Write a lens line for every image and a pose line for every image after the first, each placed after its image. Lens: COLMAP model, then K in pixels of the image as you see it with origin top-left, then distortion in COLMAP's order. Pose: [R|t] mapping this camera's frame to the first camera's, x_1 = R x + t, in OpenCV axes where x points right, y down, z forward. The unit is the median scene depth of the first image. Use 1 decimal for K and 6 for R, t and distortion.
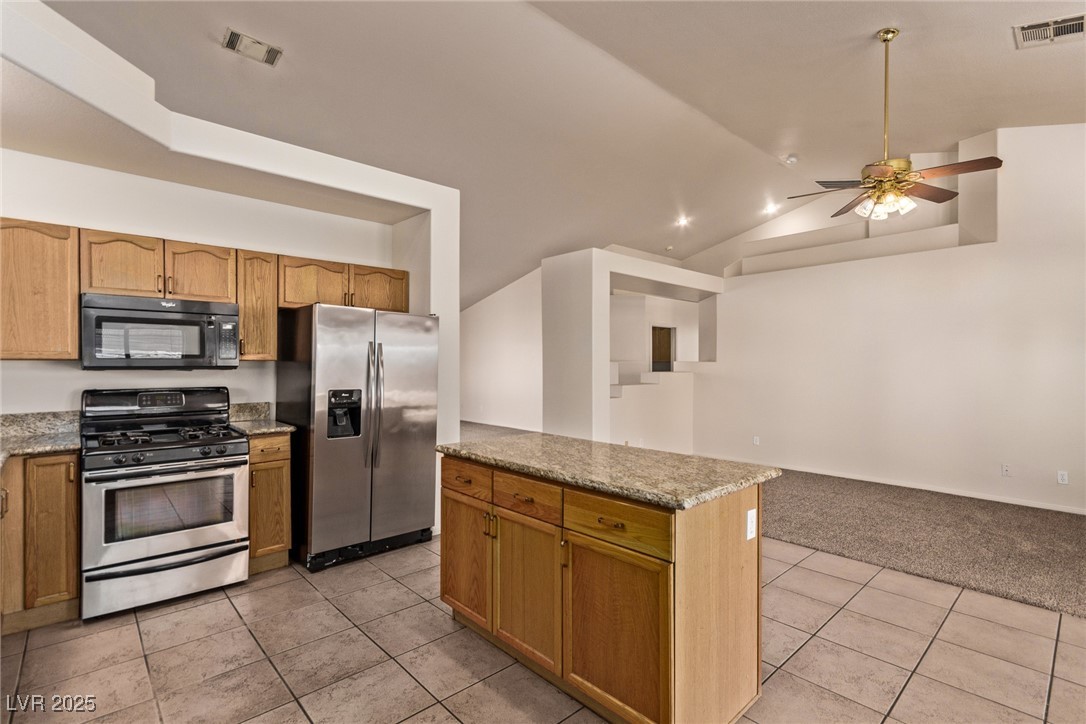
lens RADIAL K [[507.3, 0, 547.7], [0, 507.3, 366.7], [0, 0, 1]] dist [0.007759, -0.001537]
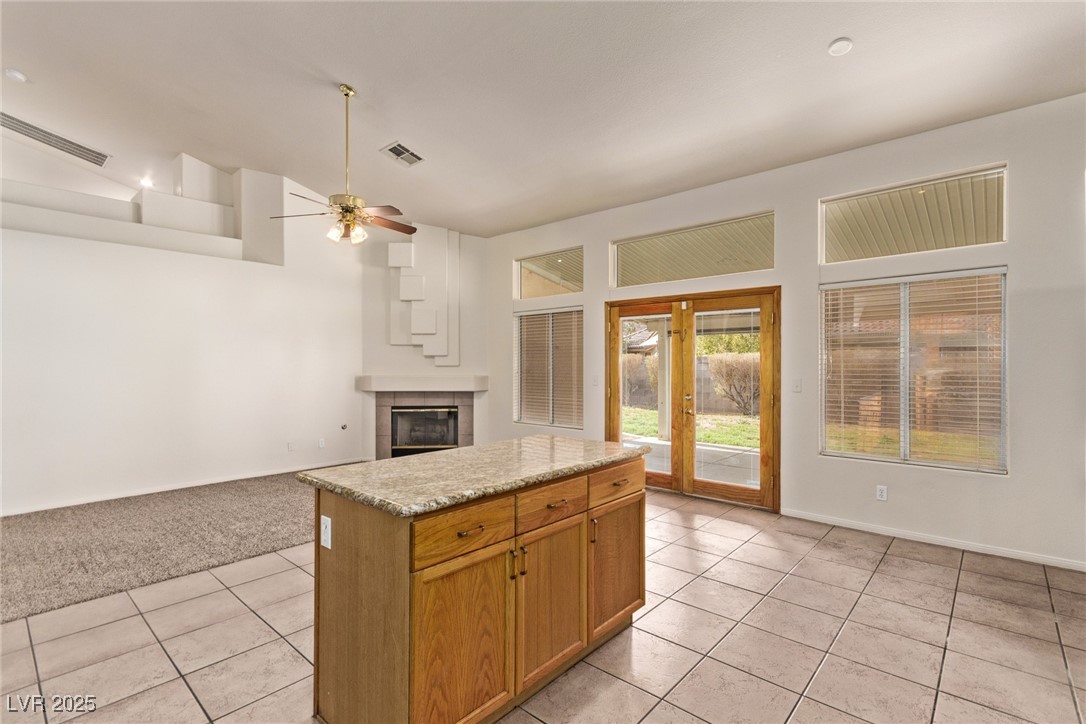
lens RADIAL K [[507.3, 0, 551.7], [0, 507.3, 361.4], [0, 0, 1]] dist [0.007759, -0.001537]
pose [[-0.106942, 0.002722, 0.994261, -0.705078], [0.005055, 0.999985, -0.002194, -0.006696], [-0.994252, 0.004791, -0.106955, 0.782209]]
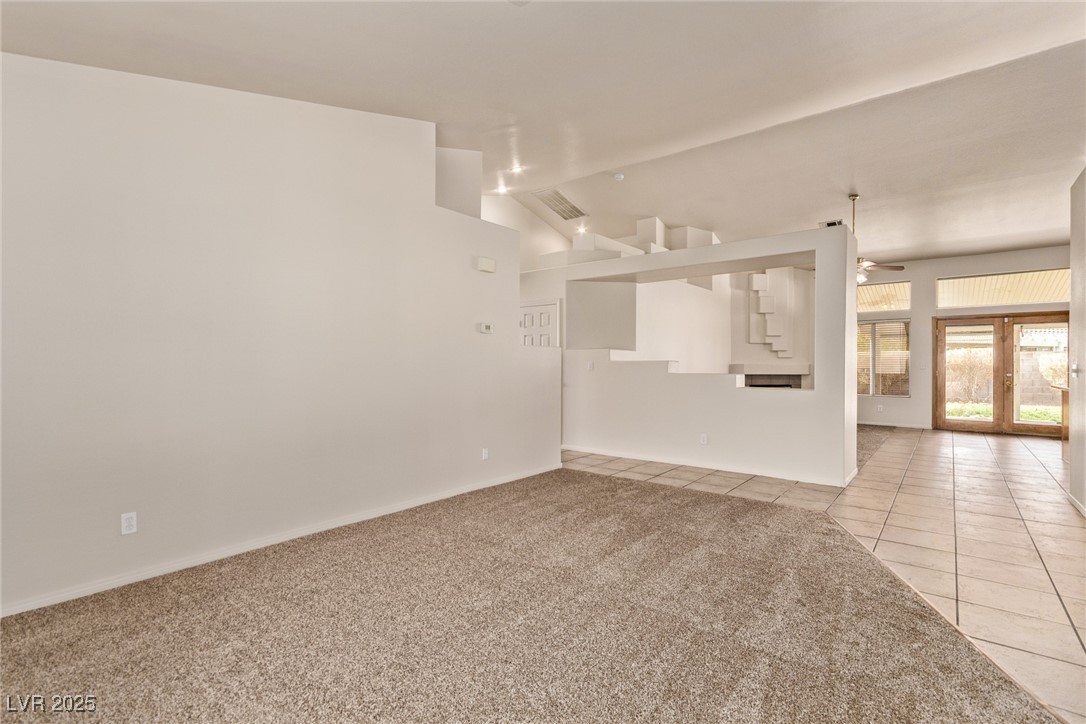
lens RADIAL K [[507.3, 0, 550.6], [0, 507.3, 362.4], [0, 0, 1]] dist [0.007759, -0.001537]
pose [[-0.158152, 0.001959, 0.987413, -1.464515], [0.000667, 0.999998, -0.001877, 0.042769], [-0.987415, 0.000362, -0.158153, 3.087908]]
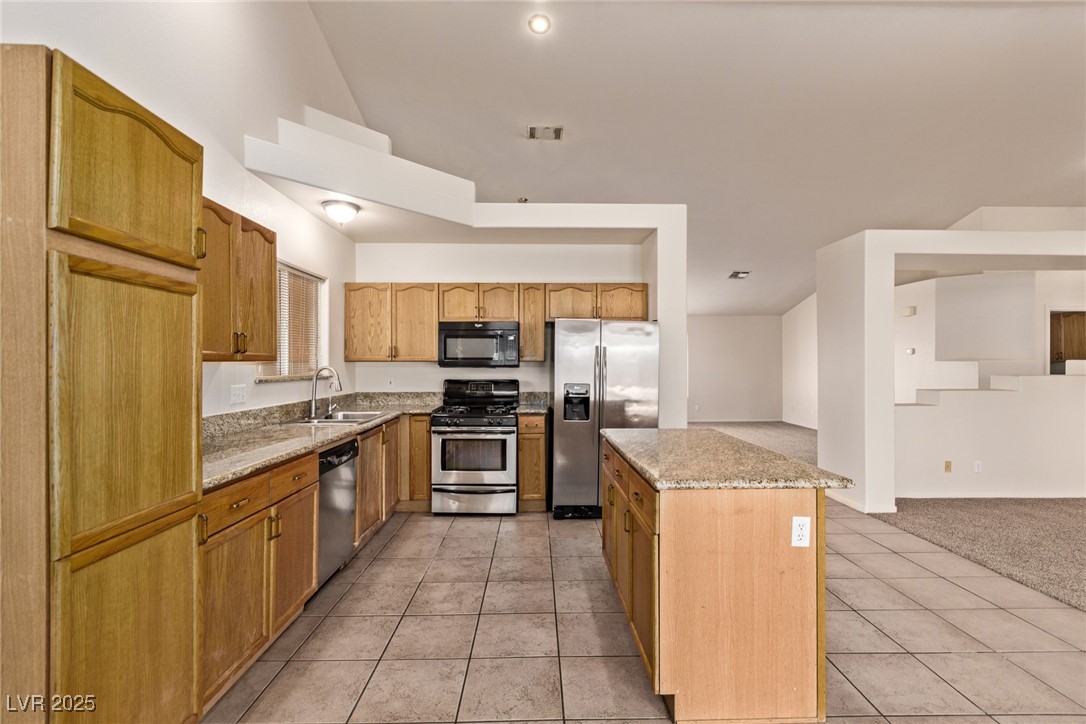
lens RADIAL K [[507.3, 0, 546.6], [0, 507.3, 366.7], [0, 0, 1]] dist [0.007759, -0.001537]
pose [[0.748620, 0.003759, -0.662989, 0.441727], [-0.004174, 0.999991, 0.000956, 0.001179], [0.662986, 0.002052, 0.748629, -0.019996]]
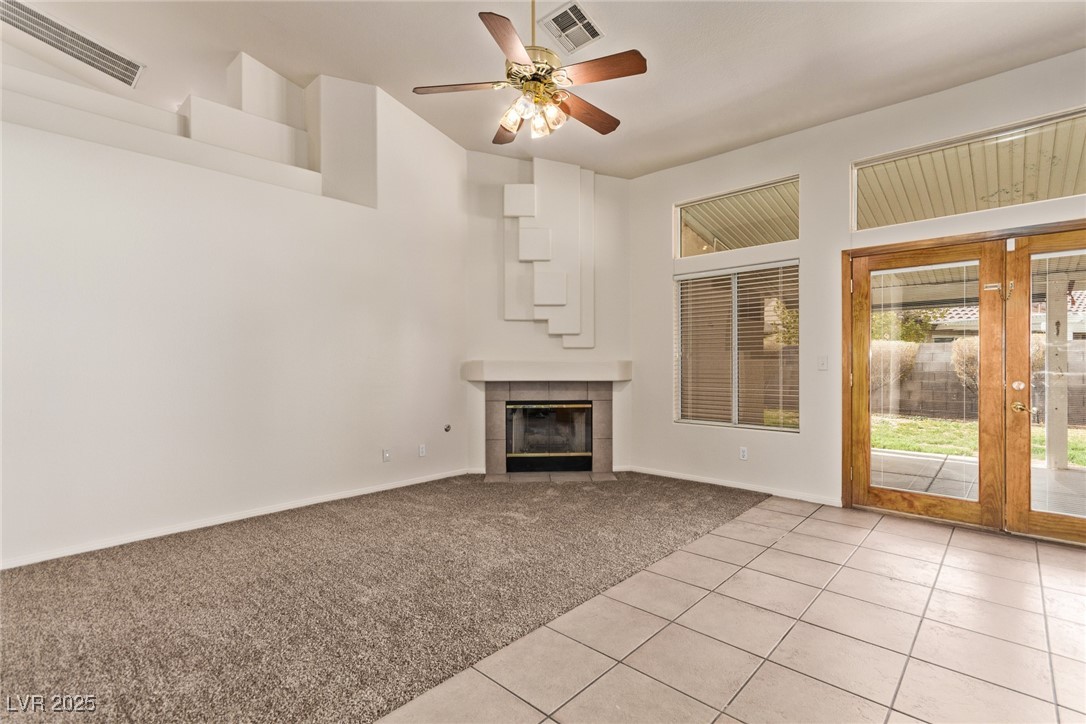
lens RADIAL K [[507.3, 0, 551.6], [0, 507.3, 361.6], [0, 0, 1]] dist [0.007759, -0.001537]
pose [[-0.087744, -0.000286, 0.996143, -0.098088], [0.006967, 0.999975, 0.000901, 0.051217], [-0.996119, 0.007019, -0.087740, 1.252657]]
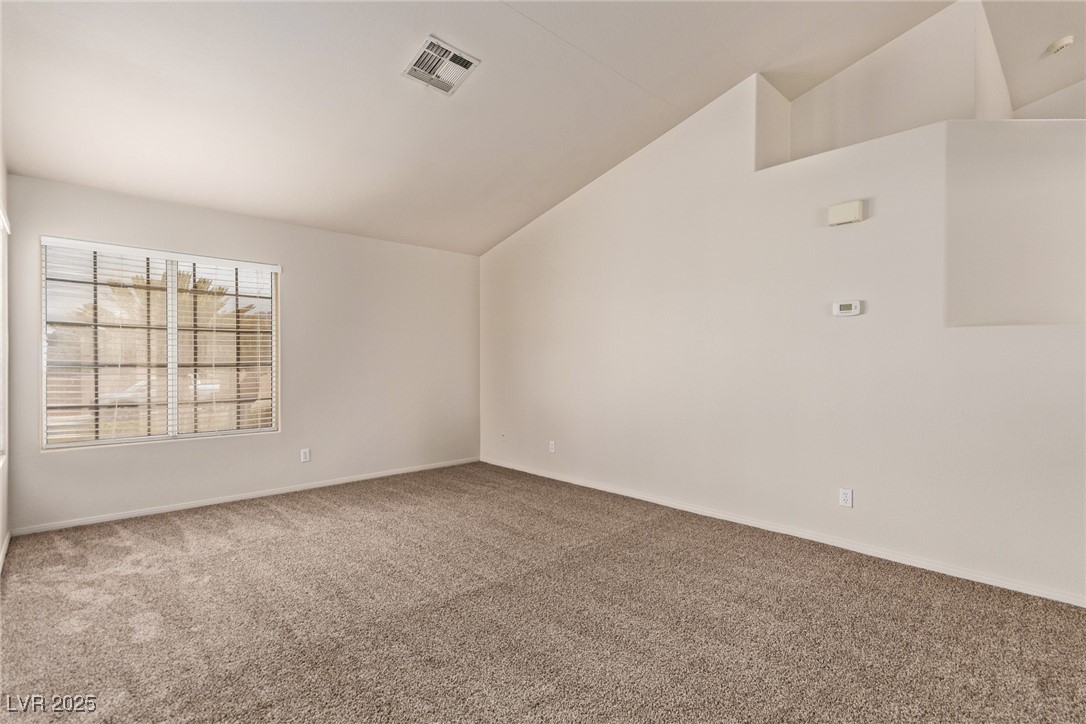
lens RADIAL K [[507.3, 0, 552.9], [0, 507.3, 370.2], [0, 0, 1]] dist [0.007759, -0.001537]
pose [[0.999919, -0.002250, 0.012562, -0.499062], [0.002035, 0.999851, 0.017136, 0.040393], [-0.012599, -0.017109, 0.999774, 2.007286]]
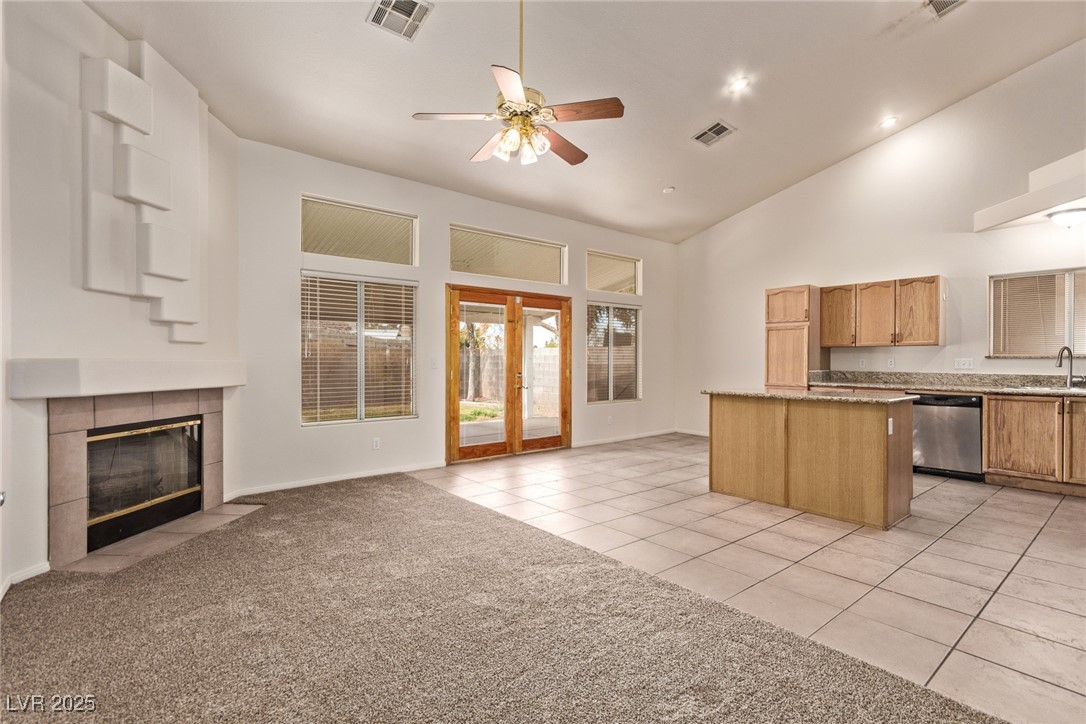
lens RADIAL K [[507.3, 0, 540.0], [0, 507.3, 366.0], [0, 0, 1]] dist [0.007759, -0.001537]
pose [[-0.998277, -0.002615, 0.058623, 0.698133], [-0.001841, 0.999910, 0.013264, 0.046112], [-0.058652, 0.013134, -0.998192, 2.207946]]
